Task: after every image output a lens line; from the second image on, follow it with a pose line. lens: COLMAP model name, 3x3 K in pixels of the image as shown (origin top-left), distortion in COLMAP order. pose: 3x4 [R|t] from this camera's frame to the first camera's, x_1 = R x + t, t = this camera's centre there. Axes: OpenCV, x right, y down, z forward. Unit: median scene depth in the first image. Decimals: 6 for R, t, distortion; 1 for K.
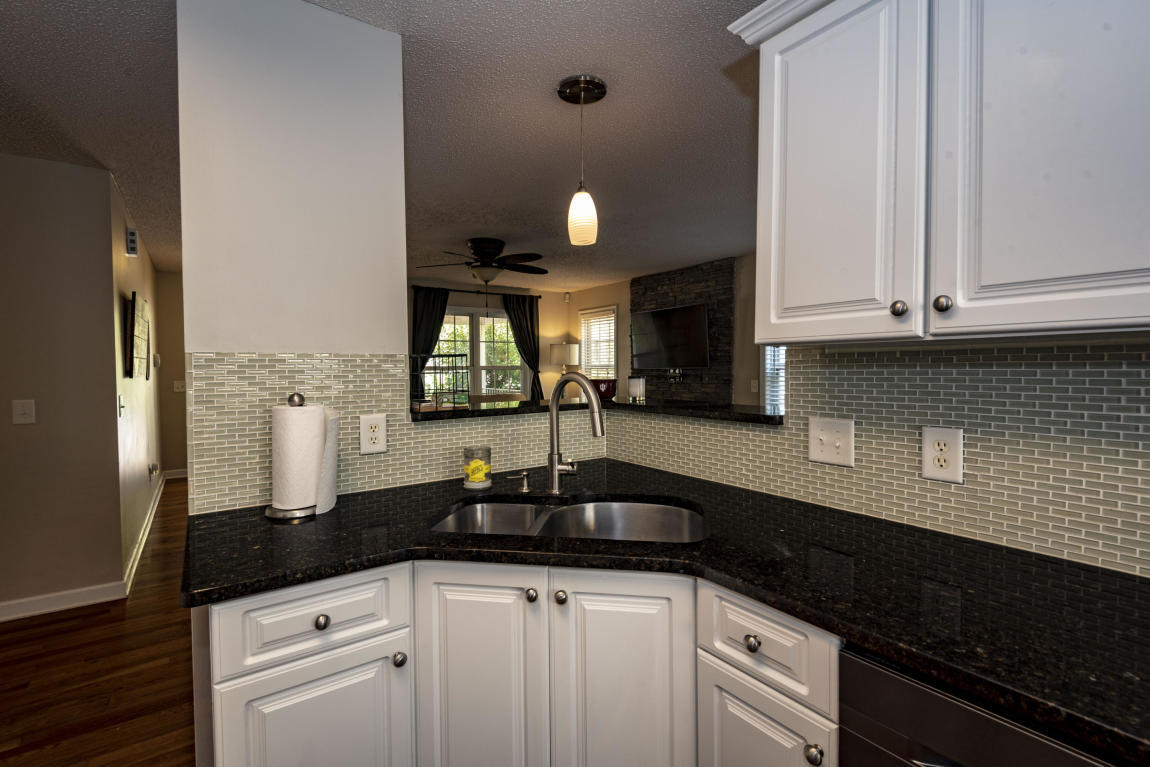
lens RADIAL K [[516.4, 0, 573.6], [0, 516.4, 380.3], [0, 0, 1]] dist [0.024029, -0.010873]
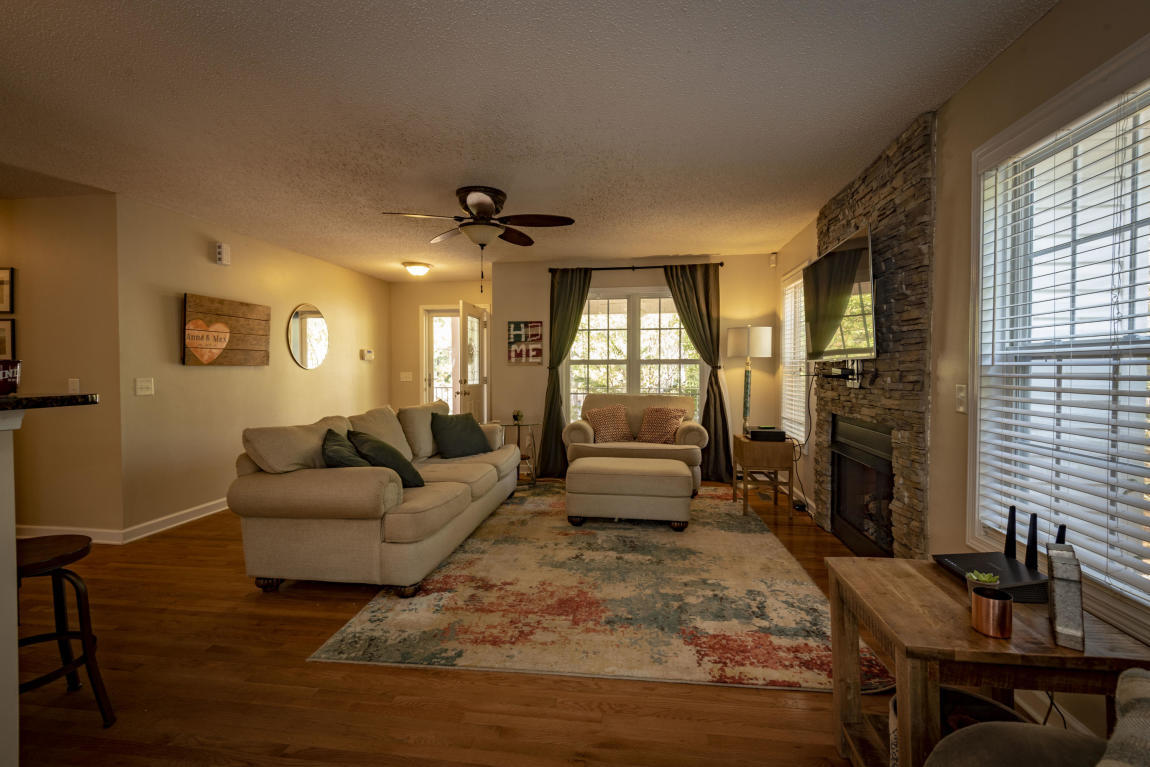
lens RADIAL K [[516.4, 0, 573.6], [0, 516.4, 380.3], [0, 0, 1]] dist [0.024029, -0.010873]
pose [[0.726871, 0.022924, -0.686391, 0.511649], [-0.023118, 0.999693, 0.008905, 0.000400], [0.686385, 0.009395, 0.727178, 0.587770]]
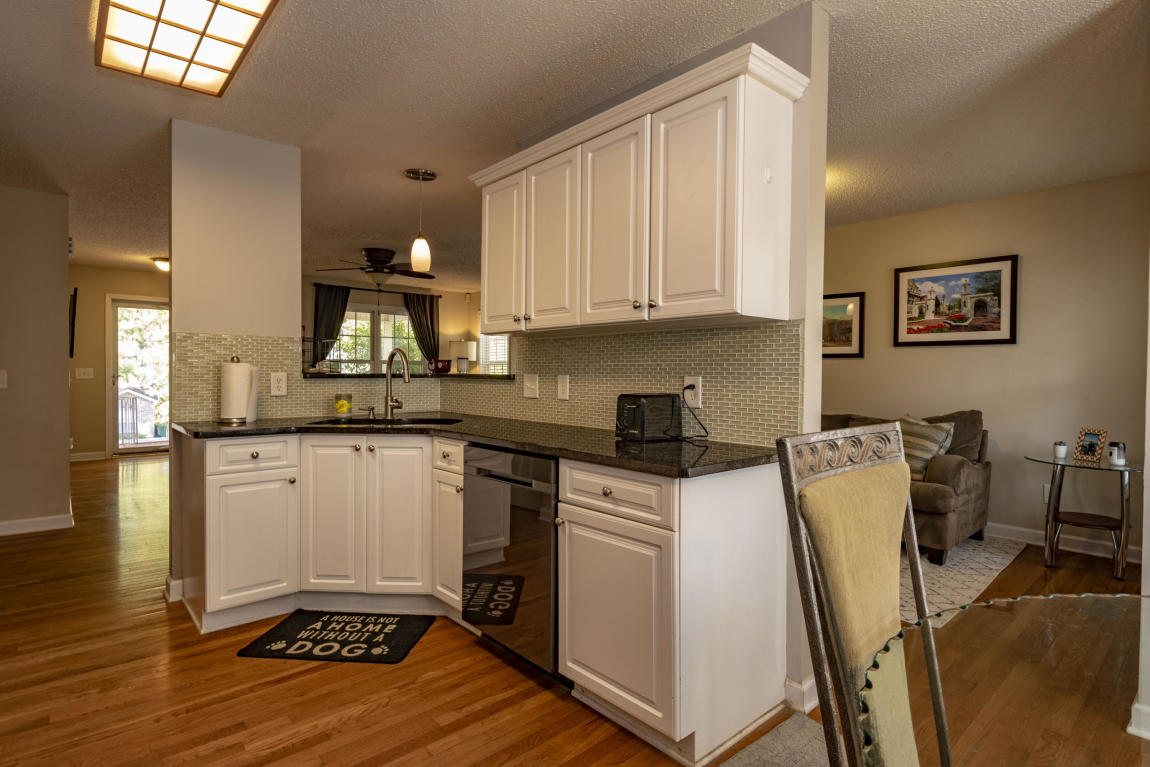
lens RADIAL K [[578.0, 0, 578.6], [0, 578.0, 382.1], [0, 0, 1]] dist [0.002897, -0.000534]
pose [[0.992800, 0.011643, 0.119216, 0.137901], [-0.010664, 0.999904, -0.008852, 0.039658], [-0.119307, 0.007517, 0.992829, -0.379968]]
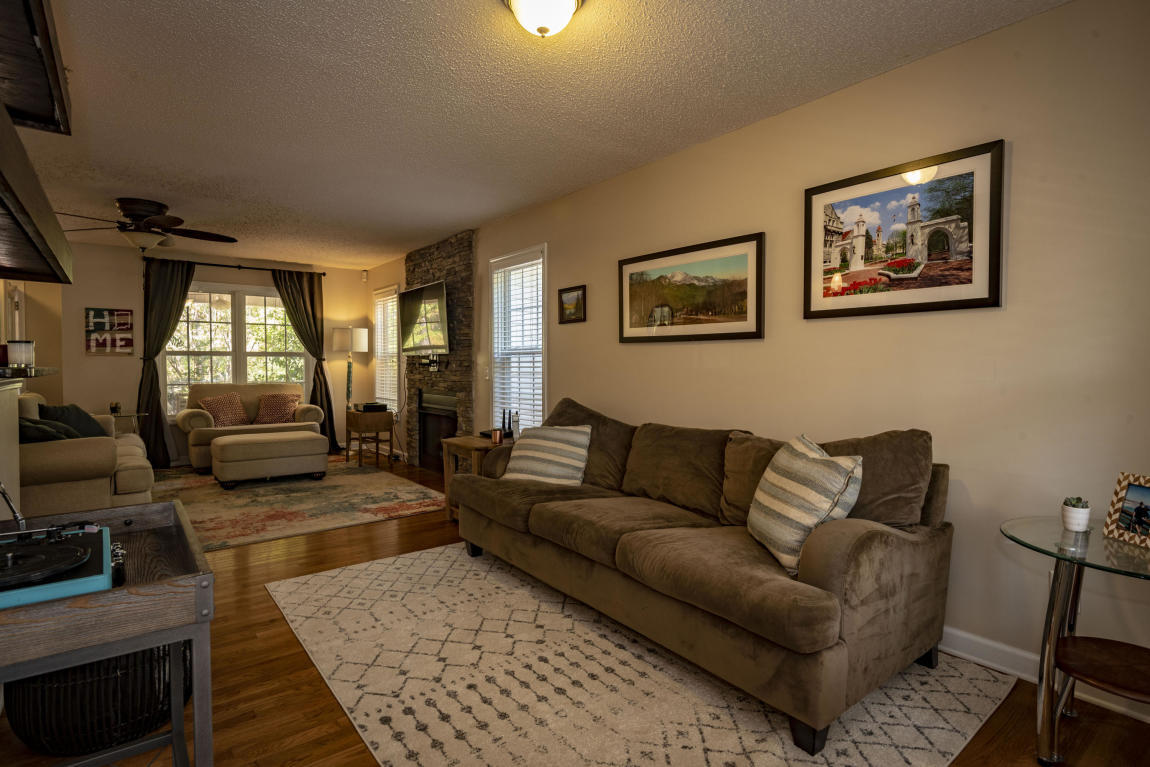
lens RADIAL K [[578.0, 0, 578.6], [0, 578.0, 382.1], [0, 0, 1]] dist [0.002897, -0.000534]
pose [[0.998640, 0.007641, 0.051567, 0.568136], [-0.007793, 0.999966, 0.002750, 0.028950], [-0.051544, -0.003148, 0.998666, -0.013212]]
